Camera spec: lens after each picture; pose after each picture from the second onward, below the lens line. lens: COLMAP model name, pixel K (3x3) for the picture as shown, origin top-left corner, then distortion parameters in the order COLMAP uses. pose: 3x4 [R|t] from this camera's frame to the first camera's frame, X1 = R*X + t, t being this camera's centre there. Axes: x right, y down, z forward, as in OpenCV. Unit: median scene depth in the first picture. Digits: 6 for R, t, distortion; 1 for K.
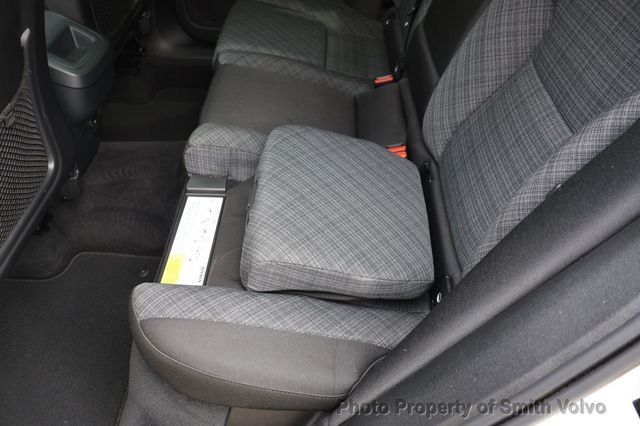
lens RADIAL K [[531.4, 0, 318.0], [0, 531.4, 209.5], [0, 0, 1]] dist [0.023926, -0.029804]
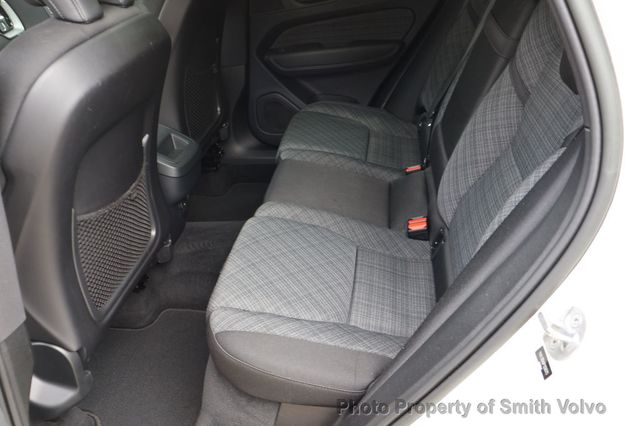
lens RADIAL K [[531.4, 0, 321.6], [0, 531.4, 214.8], [0, 0, 1]] dist [0.023926, -0.029804]
pose [[0.993288, -0.011911, -0.115053, 0.067288], [-0.009107, 0.983541, -0.180454, 0.102134], [0.115309, 0.180290, 0.976831, -0.244384]]
